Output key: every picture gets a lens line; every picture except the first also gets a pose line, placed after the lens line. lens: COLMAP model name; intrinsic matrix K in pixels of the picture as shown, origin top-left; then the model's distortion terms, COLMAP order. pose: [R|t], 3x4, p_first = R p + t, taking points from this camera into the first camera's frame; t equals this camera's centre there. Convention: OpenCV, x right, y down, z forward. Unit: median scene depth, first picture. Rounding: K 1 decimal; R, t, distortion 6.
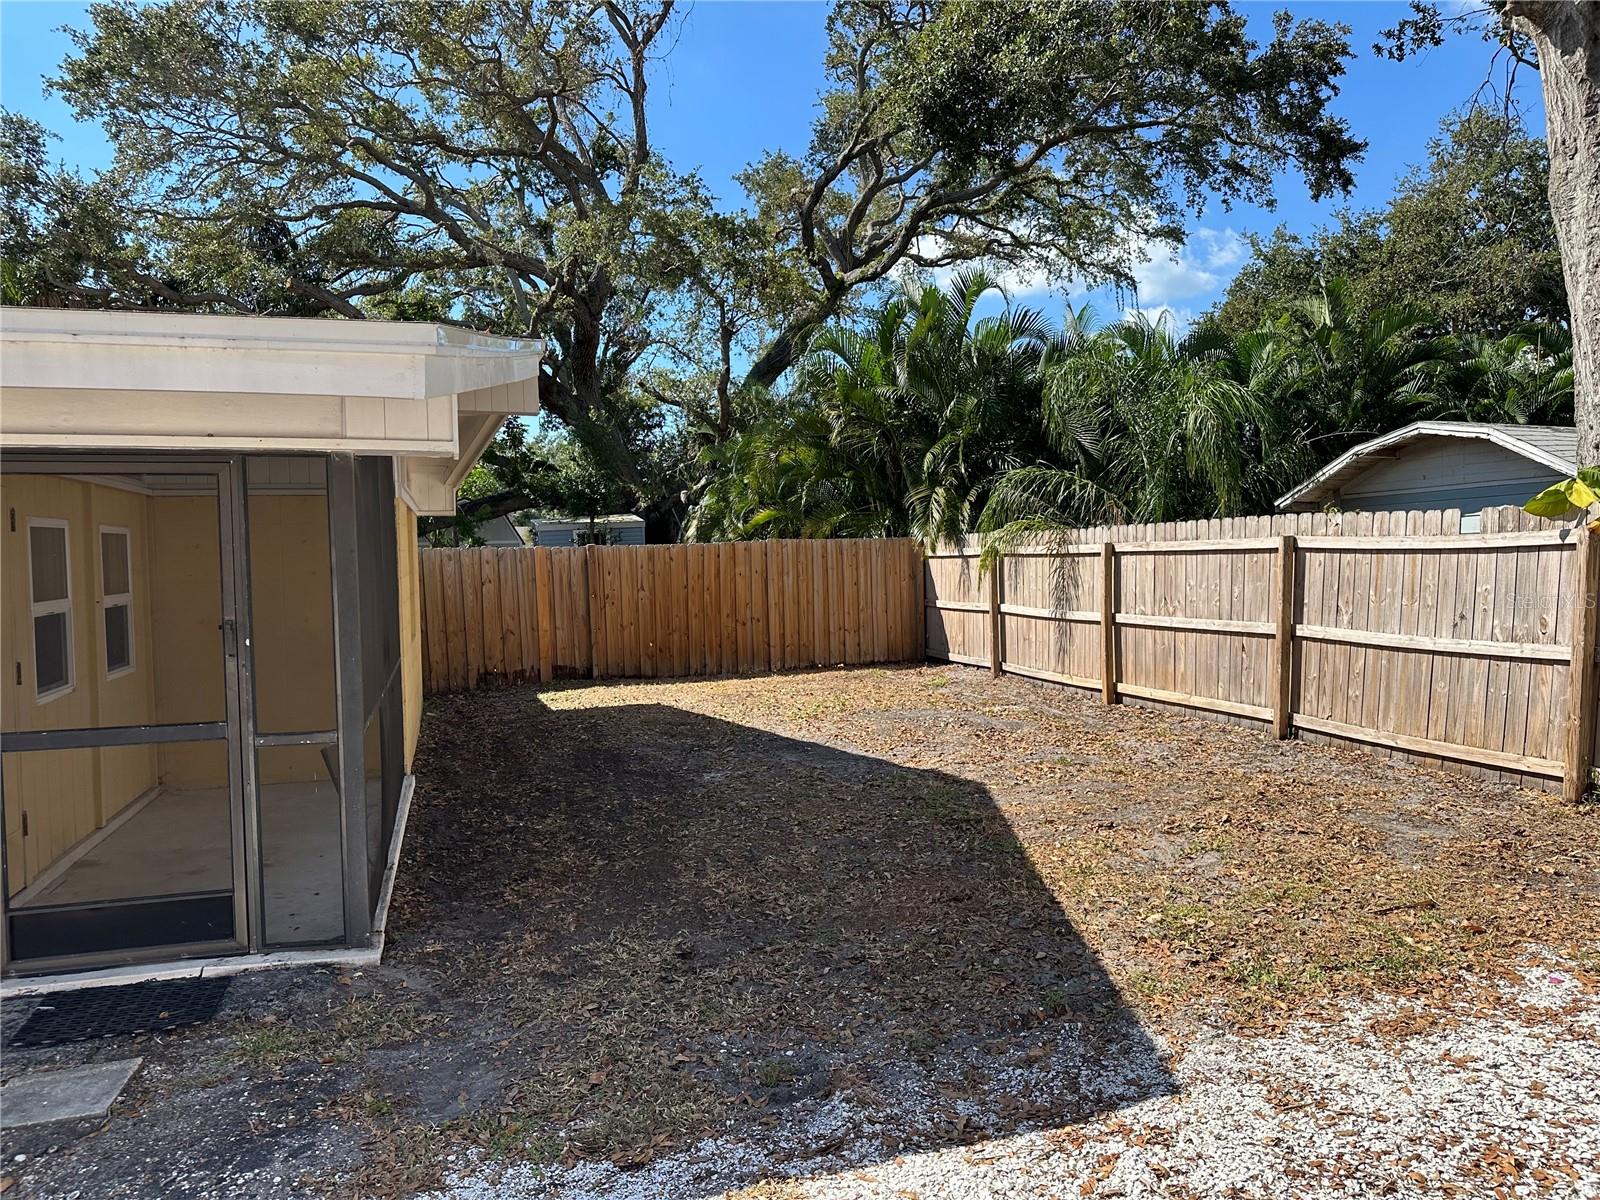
lens RADIAL K [[1115.4, 0, 788.5], [0, 1115.4, 606.4], [0, 0, 1]] dist [0.052861, -0.061919]
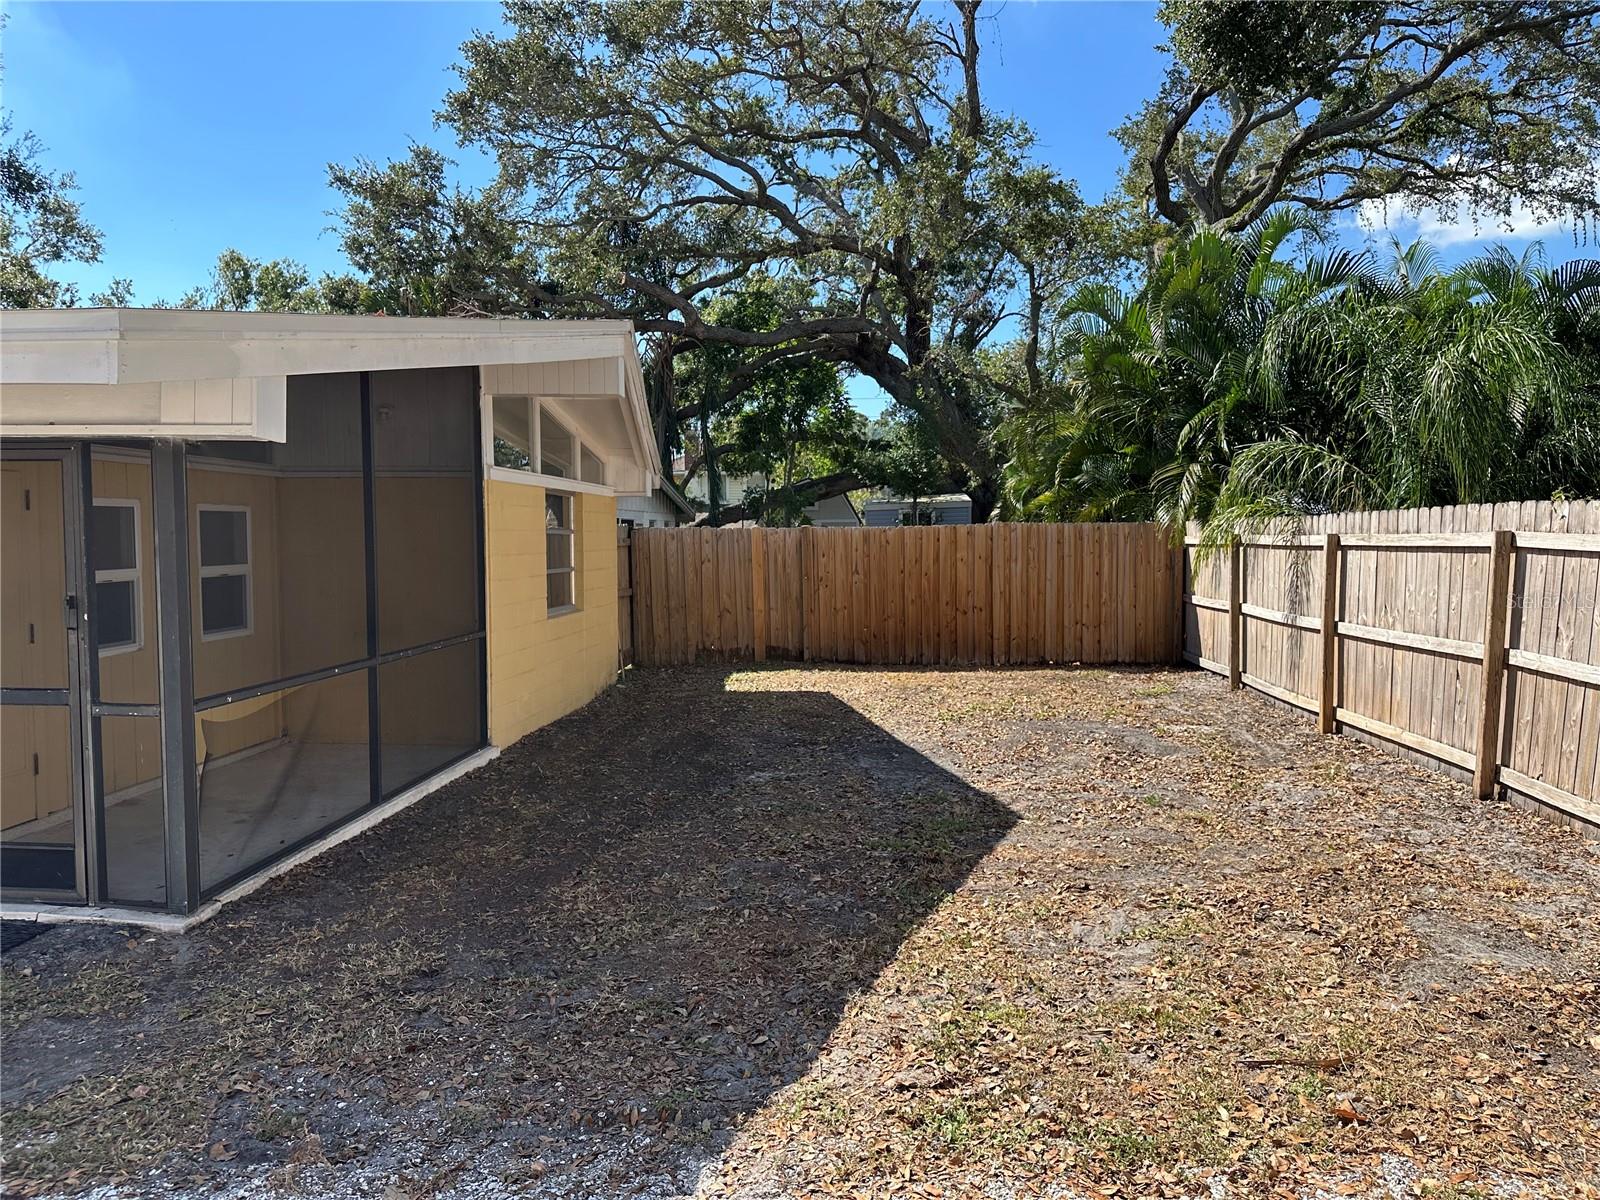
lens RADIAL K [[1115.4, 0, 796.6], [0, 1115.4, 599.8], [0, 0, 1]] dist [0.052861, -0.061919]
pose [[0.931773, 0.039921, -0.360839, 0.181963], [-0.034945, 0.999183, 0.020308, -0.010151], [0.361355, -0.006313, 0.932407, 0.083085]]
